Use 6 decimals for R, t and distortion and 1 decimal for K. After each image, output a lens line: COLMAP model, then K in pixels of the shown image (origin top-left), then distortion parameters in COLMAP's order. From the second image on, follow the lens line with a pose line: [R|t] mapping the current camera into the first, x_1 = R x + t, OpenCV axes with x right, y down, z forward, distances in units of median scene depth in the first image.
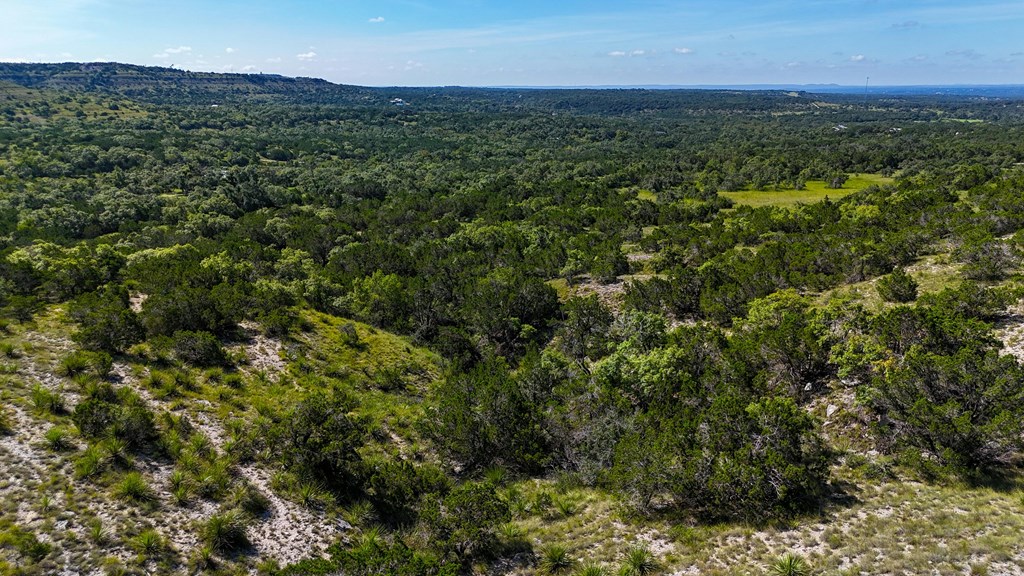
lens RADIAL K [[751.2, 0, 512.5], [0, 751.2, 291.0], [0, 0, 1]] dist [0.058482, -0.048398]
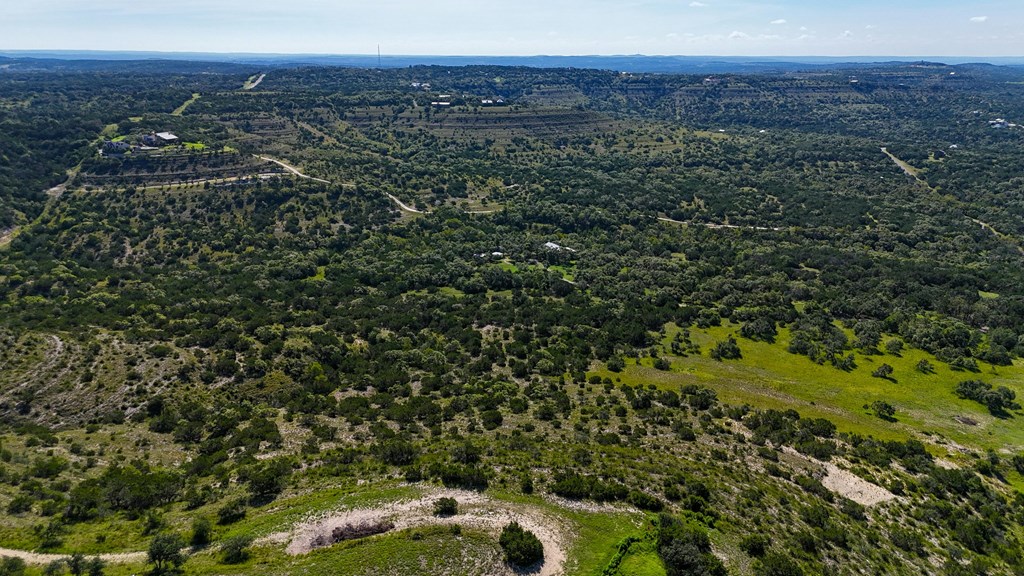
lens RADIAL K [[751.2, 0, 512.5], [0, 751.2, 291.8], [0, 0, 1]] dist [0.058482, -0.048398]
pose [[0.667364, 0.230726, -0.708089, 0.290602], [-0.202018, 0.971234, 0.126071, -0.101694], [0.716808, 0.058911, 0.694777, -0.065542]]
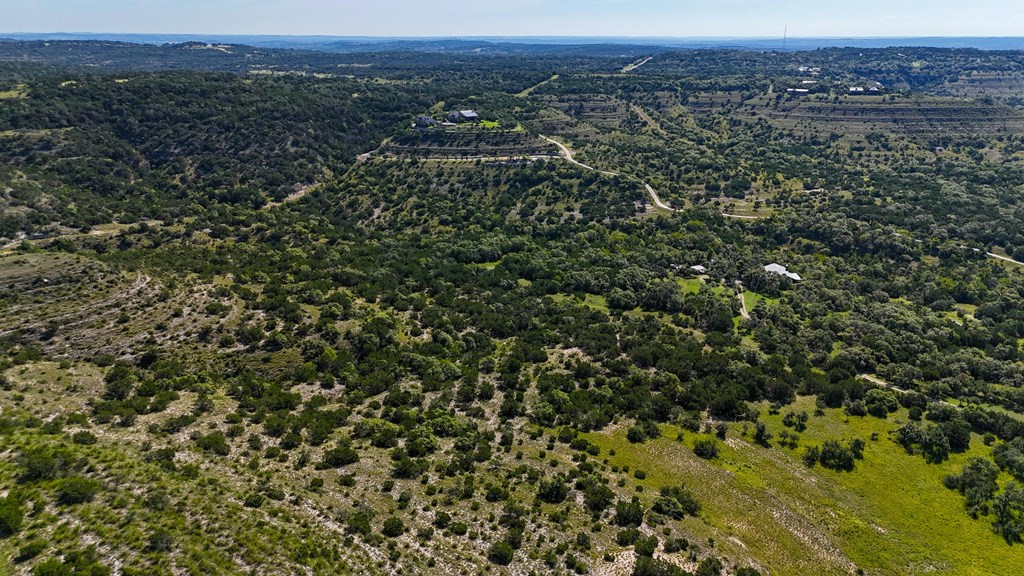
lens RADIAL K [[751.2, 0, 508.8], [0, 751.2, 288.6], [0, 0, 1]] dist [0.058482, -0.048398]
pose [[0.162263, 0.317367, -0.934317, 0.314508], [-0.260286, 0.927096, 0.269710, -0.147734], [0.951799, 0.199426, 0.233040, 0.112761]]
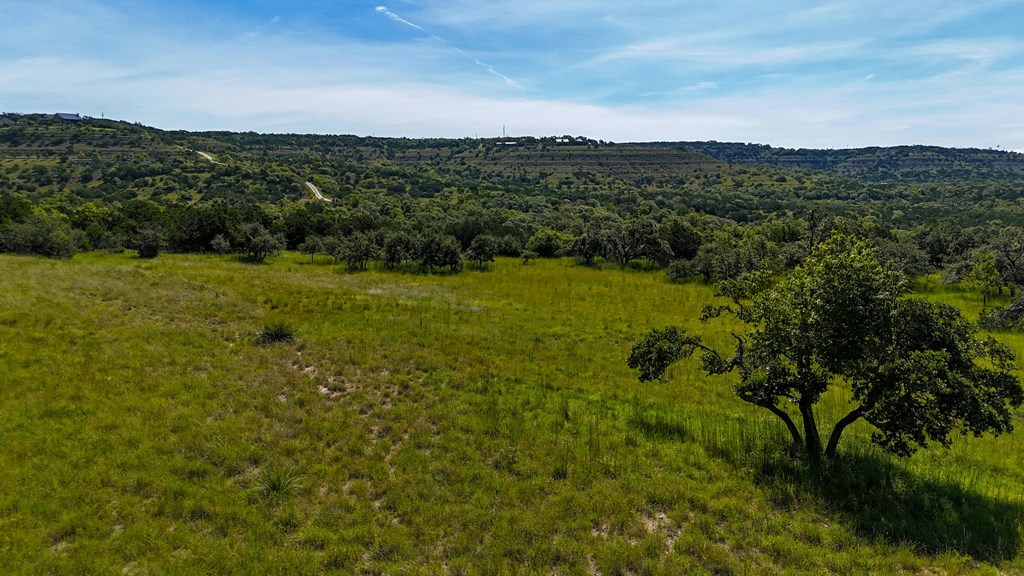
lens RADIAL K [[751.2, 0, 510.3], [0, 751.2, 289.1], [0, 0, 1]] dist [0.058482, -0.048398]
pose [[0.463127, 0.127852, -0.877022, 0.185310], [-0.235828, 0.971644, 0.017113, -0.040994], [0.854341, 0.198901, 0.480146, 0.274018]]
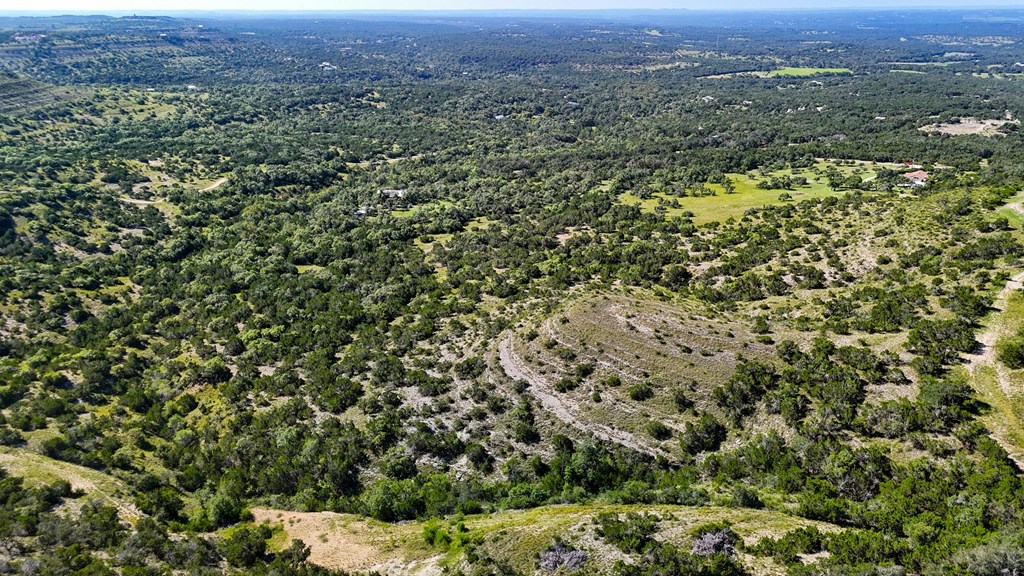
lens RADIAL K [[751.2, 0, 515.1], [0, 751.2, 289.6], [0, 0, 1]] dist [0.058482, -0.048398]
pose [[0.983459, -0.064479, 0.169265, -0.169979], [0.048614, 0.994168, 0.096259, -0.035449], [-0.174485, -0.086438, 0.980859, -0.308689]]
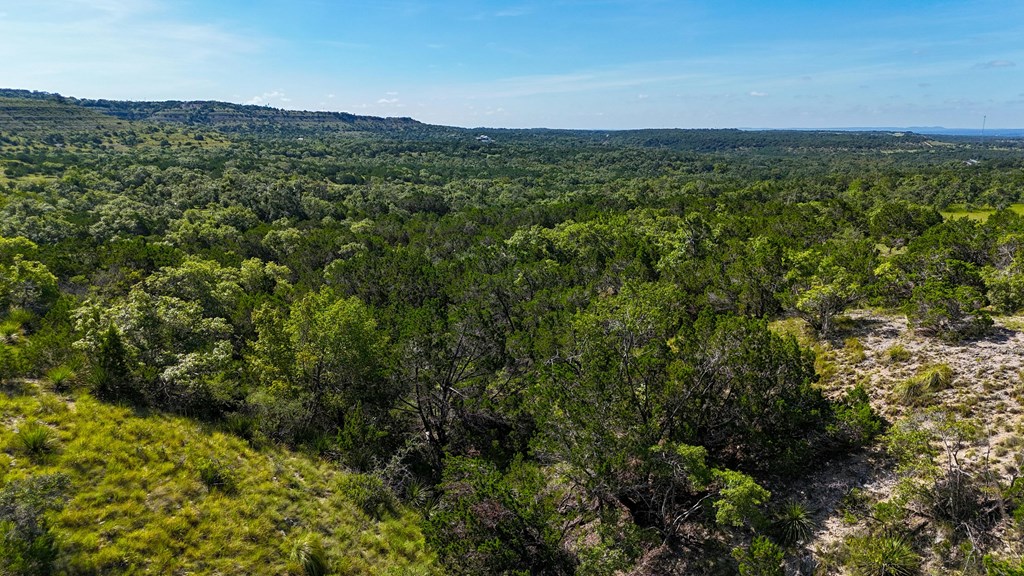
lens RADIAL K [[751.2, 0, 511.8], [0, 751.2, 291.3], [0, 0, 1]] dist [0.058482, -0.048398]
pose [[0.993676, 0.023425, -0.109815, -0.003872], [-0.029330, 0.998192, -0.052467, -0.000866], [0.108388, 0.055356, 0.992566, 0.073316]]
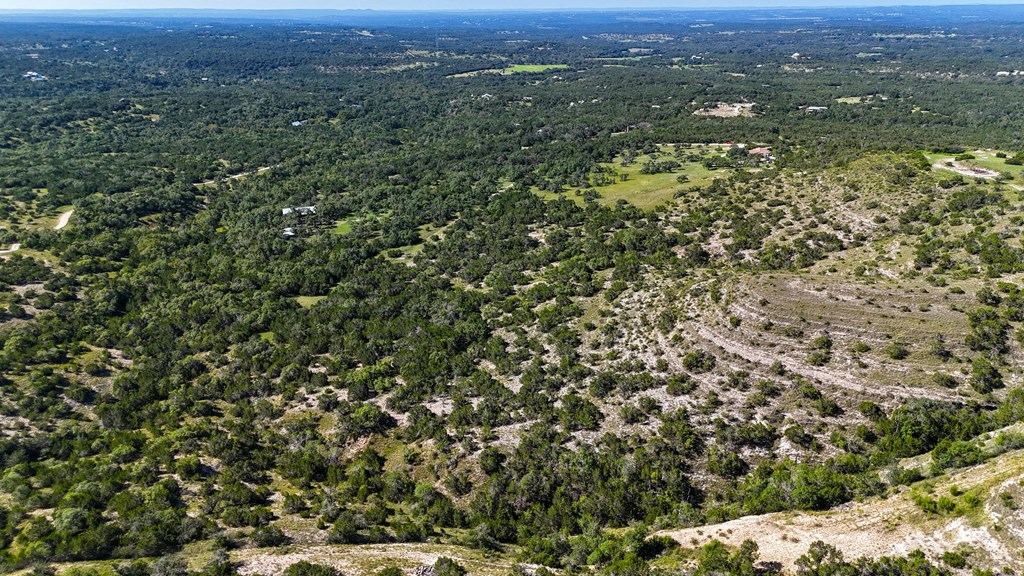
lens RADIAL K [[751.2, 0, 513.8], [0, 751.2, 283.6], [0, 0, 1]] dist [0.058482, -0.048398]
pose [[0.841136, -0.189650, 0.506481, -0.344400], [0.146164, 0.981366, 0.124729, -0.055848], [-0.520698, -0.030884, 0.853182, -0.238736]]
